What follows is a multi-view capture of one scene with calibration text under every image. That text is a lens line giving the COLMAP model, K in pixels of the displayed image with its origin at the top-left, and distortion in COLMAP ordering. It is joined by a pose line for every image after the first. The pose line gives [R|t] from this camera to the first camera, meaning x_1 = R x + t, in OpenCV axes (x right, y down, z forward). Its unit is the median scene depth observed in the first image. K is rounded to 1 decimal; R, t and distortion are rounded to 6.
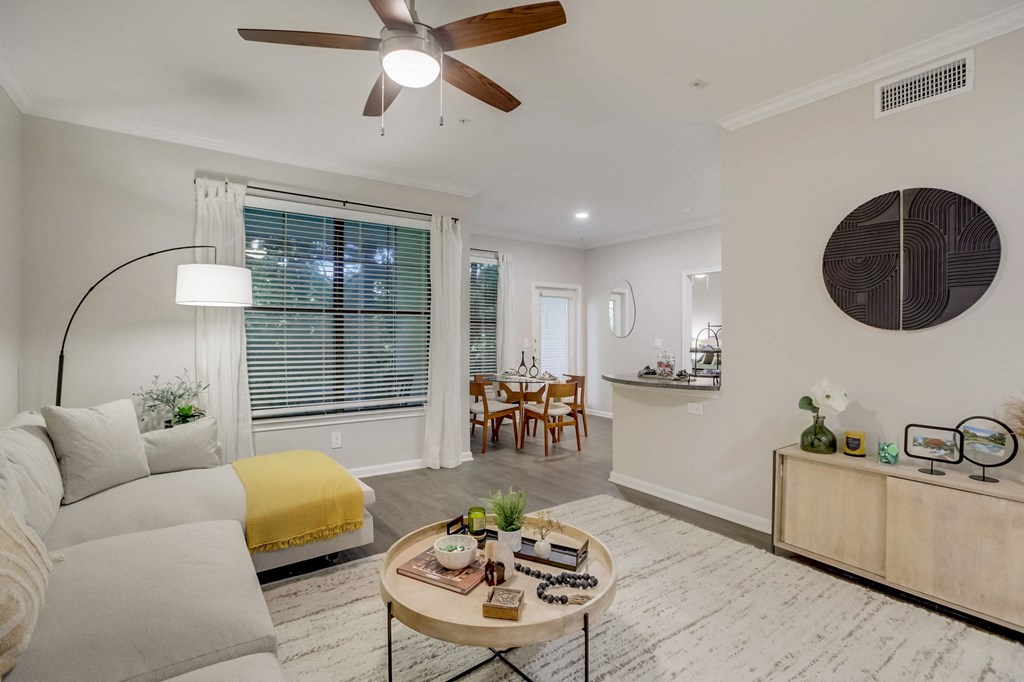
lens RADIAL K [[479.3, 0, 511.0], [0, 479.3, 339.5], [0, 0, 1]] dist [-0.053756, 0.020539]
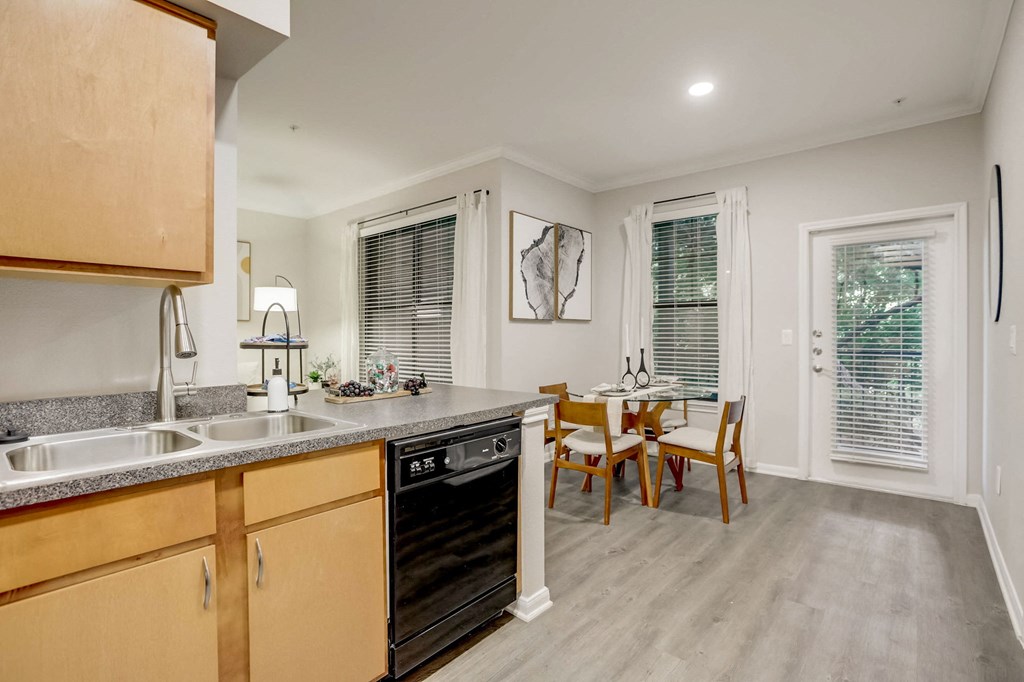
lens RADIAL K [[479.3, 0, 511.0], [0, 479.3, 339.5], [0, 0, 1]] dist [-0.053756, 0.020539]
pose [[0.247564, 0.007208, -0.968845, 1.186644], [-0.002385, 0.999974, 0.006830, 0.017918], [0.968869, 0.000619, 0.247575, 1.368530]]
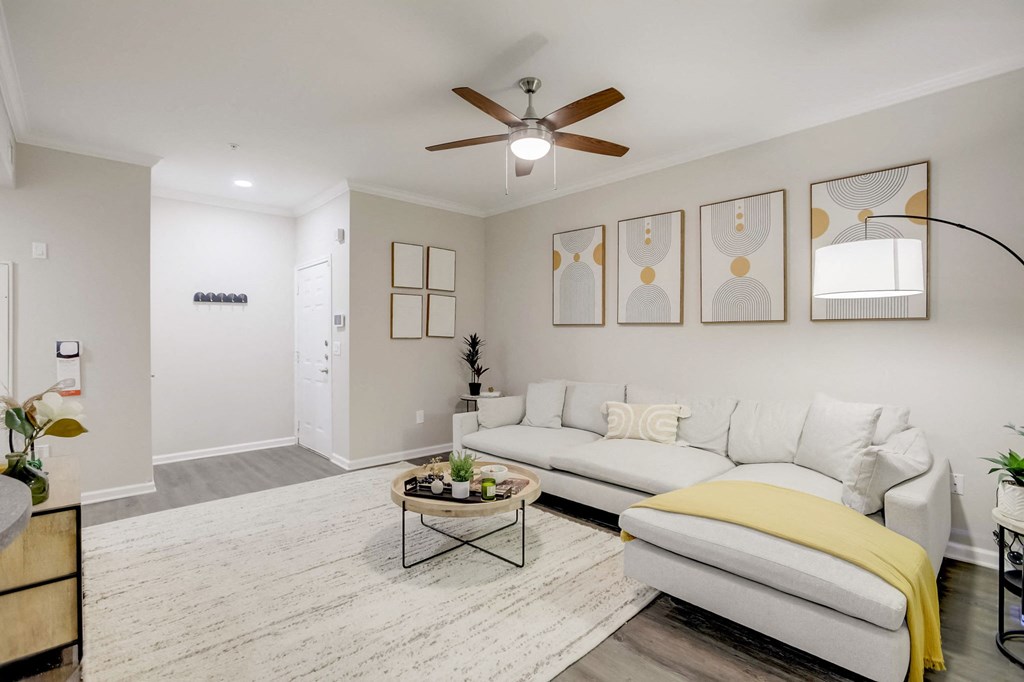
lens RADIAL K [[479.3, 0, 511.0], [0, 479.3, 339.5], [0, 0, 1]] dist [-0.053756, 0.020539]
pose [[-0.991110, 0.001203, -0.133040, 0.025367], [-0.000608, 0.999908, 0.013567, -0.013647], [0.133044, 0.013528, -0.991018, 1.624712]]
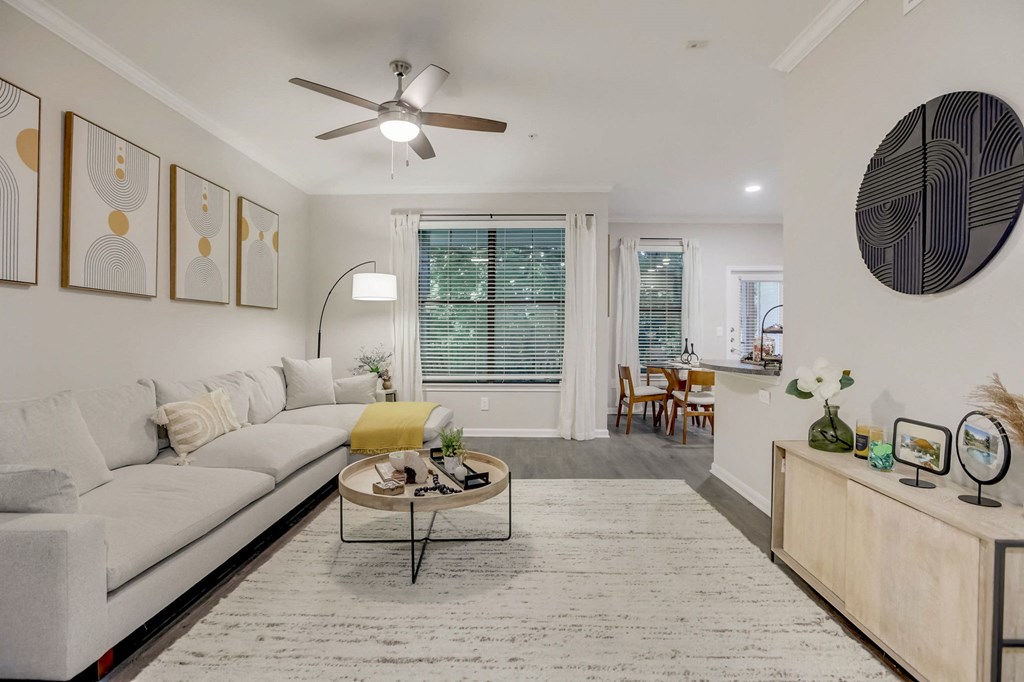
lens RADIAL K [[479.3, 0, 511.0], [0, 479.3, 339.5], [0, 0, 1]] dist [-0.053756, 0.020539]
pose [[0.803126, 0.008957, -0.595742, 0.637724], [-0.004567, 0.999950, 0.008878, 0.040627], [0.595792, -0.004410, 0.803126, 0.017296]]
